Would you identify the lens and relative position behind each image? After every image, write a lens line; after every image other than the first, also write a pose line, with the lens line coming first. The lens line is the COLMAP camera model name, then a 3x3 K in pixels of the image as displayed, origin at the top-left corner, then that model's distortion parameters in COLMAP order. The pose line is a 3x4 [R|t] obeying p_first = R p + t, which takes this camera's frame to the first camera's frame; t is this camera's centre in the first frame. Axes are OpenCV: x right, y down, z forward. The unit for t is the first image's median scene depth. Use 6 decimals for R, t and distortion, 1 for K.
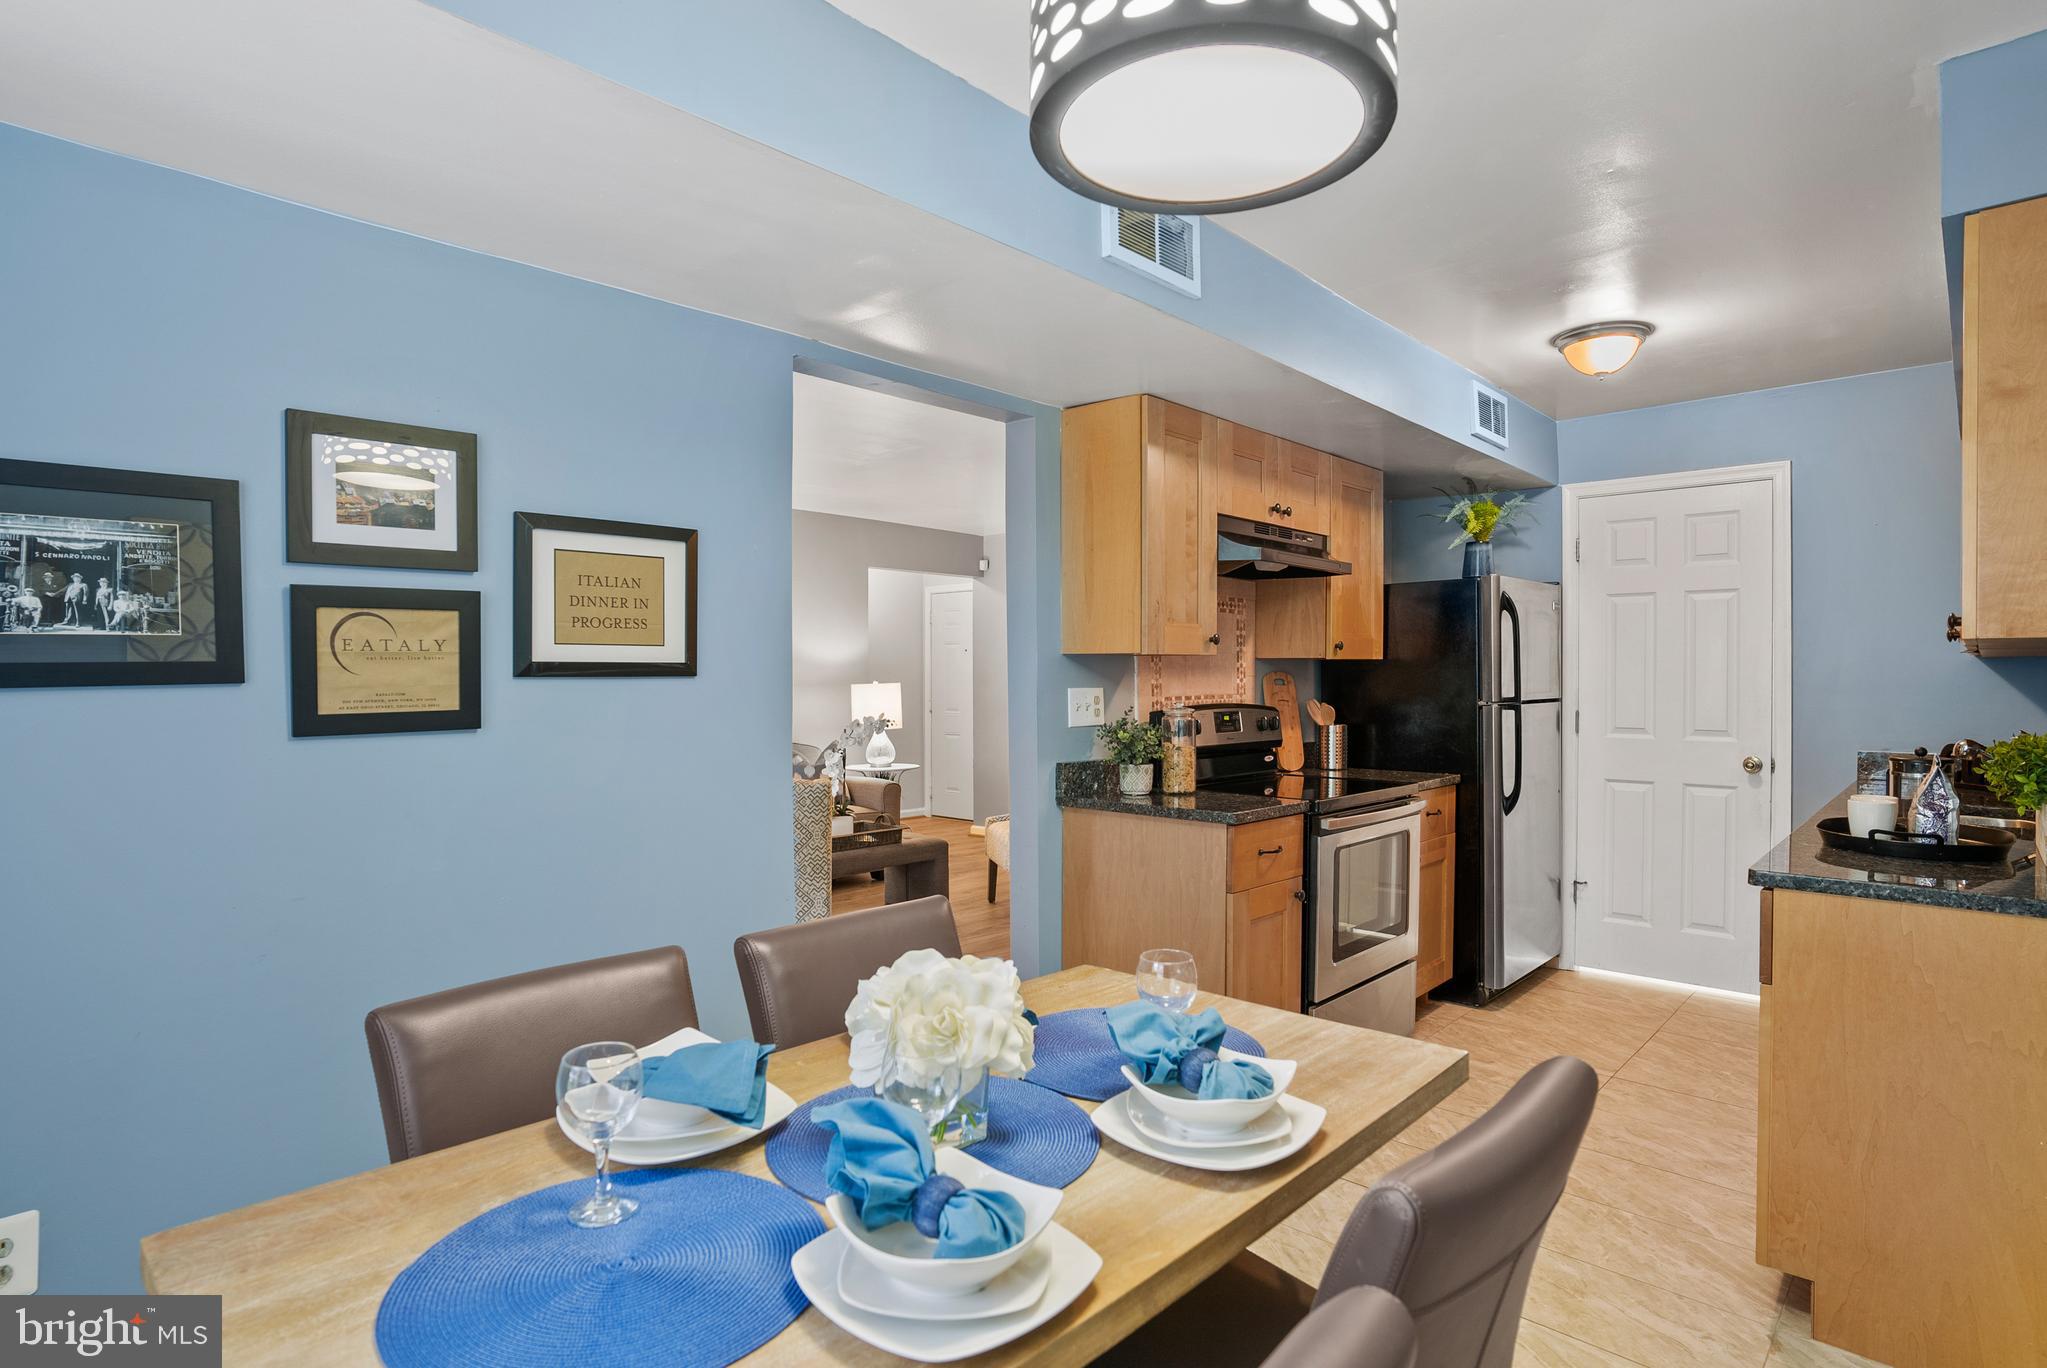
lens RADIAL K [[1059.4, 0, 1023.5], [0, 1059.4, 684.0], [0, 0, 1]] dist [-0.072576, 0.040621]
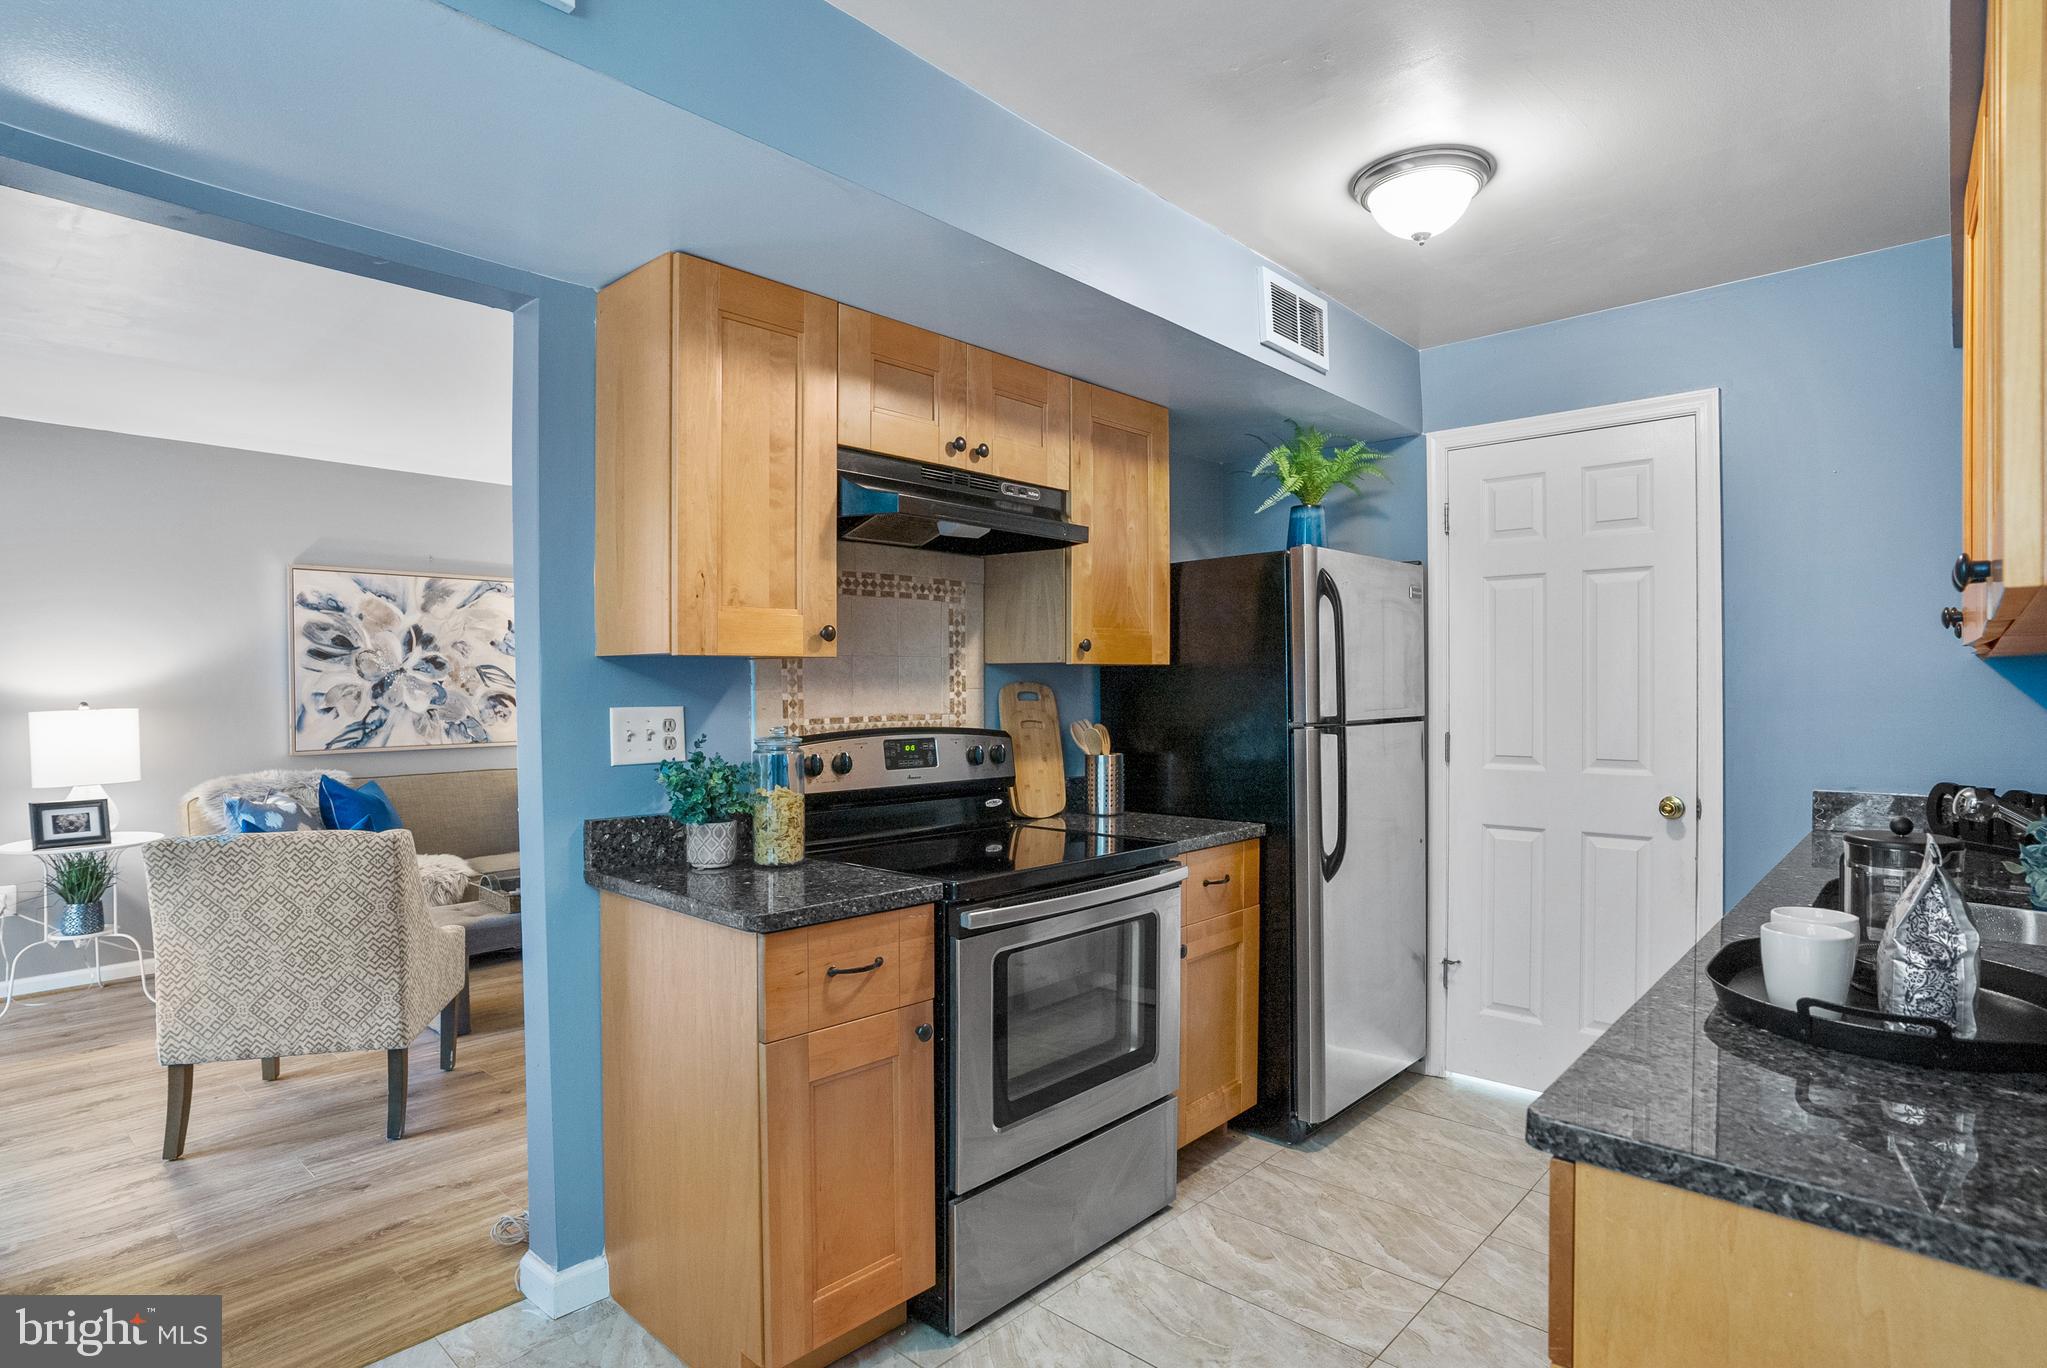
lens RADIAL K [[1054.3, 0, 1025.5], [0, 1054.3, 693.5], [0, 0, 1]] dist [-0.069191, 0.038766]
pose [[0.999927, -0.003537, 0.011529, 0.249479], [0.003567, 0.999990, -0.002611, -0.001999], [-0.011520, 0.002652, 0.999930, 0.285517]]
